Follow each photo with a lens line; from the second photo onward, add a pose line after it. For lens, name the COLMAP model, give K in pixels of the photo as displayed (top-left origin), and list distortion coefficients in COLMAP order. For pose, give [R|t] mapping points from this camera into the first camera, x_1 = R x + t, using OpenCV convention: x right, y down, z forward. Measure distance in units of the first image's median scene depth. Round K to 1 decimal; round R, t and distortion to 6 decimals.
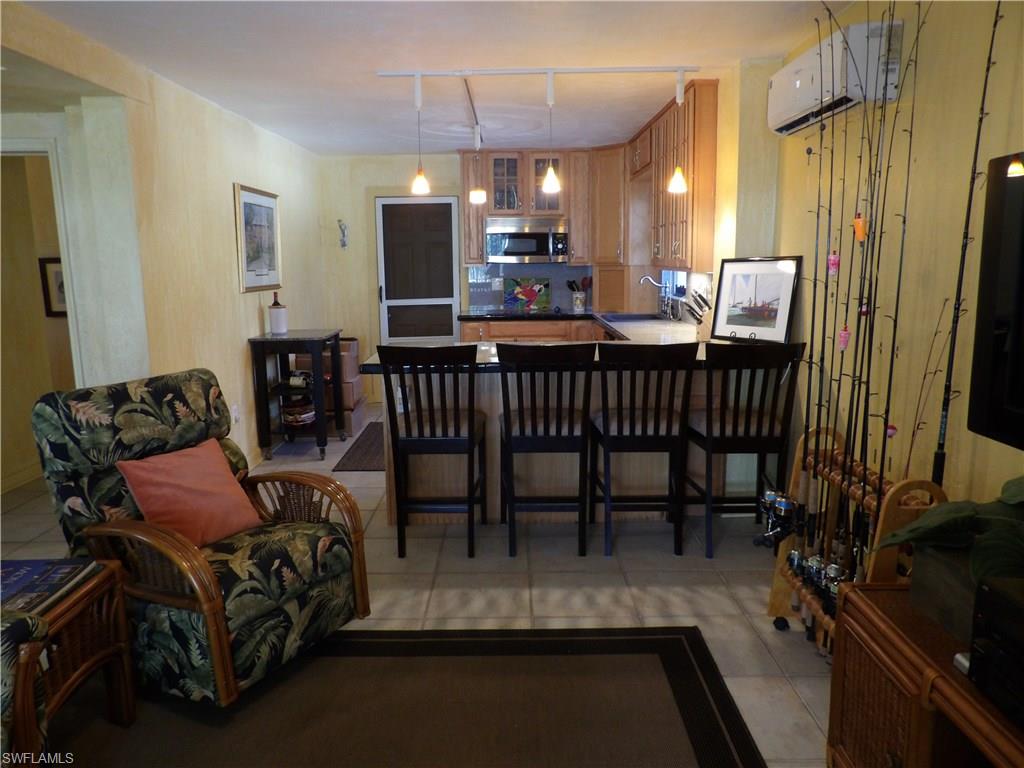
lens RADIAL K [[728.6, 0, 513.0], [0, 728.6, 383.8], [0, 0, 1]] dist [-0.028104, 0.026602]
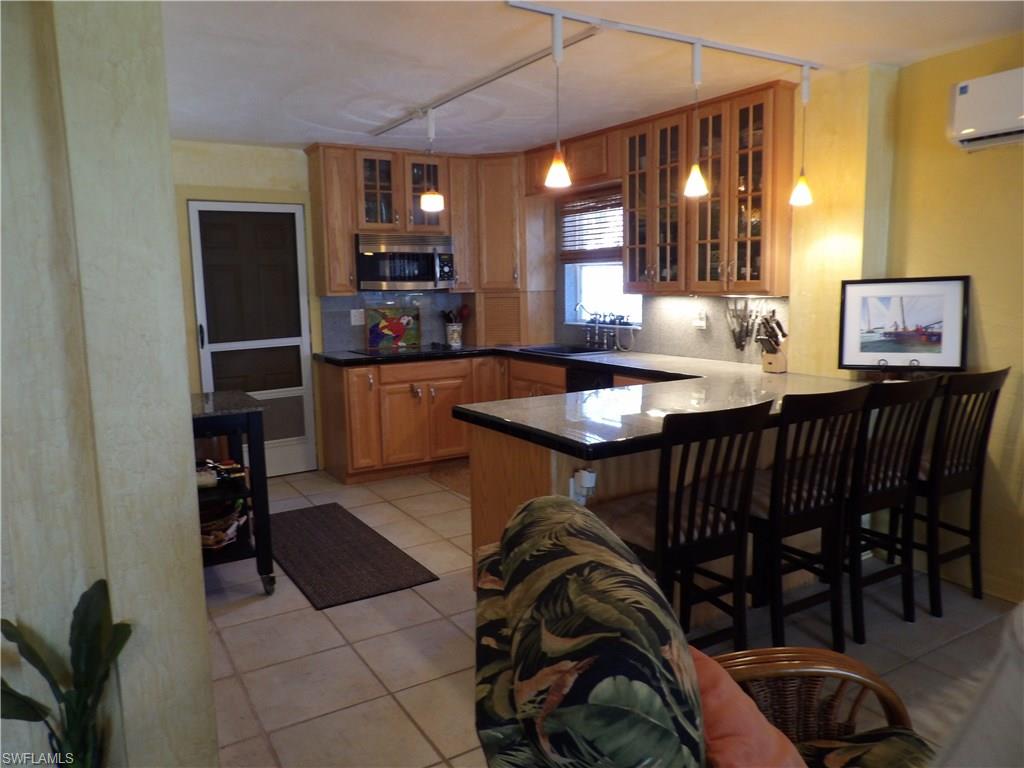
lens RADIAL K [[728.6, 0, 511.2], [0, 728.6, 384.5], [0, 0, 1]] dist [-0.028104, 0.026602]
pose [[0.852772, -0.077653, 0.516479, -0.314256], [0.096888, 0.995242, -0.010340, -0.042527], [-0.513218, 0.058858, 0.856238, 0.258395]]
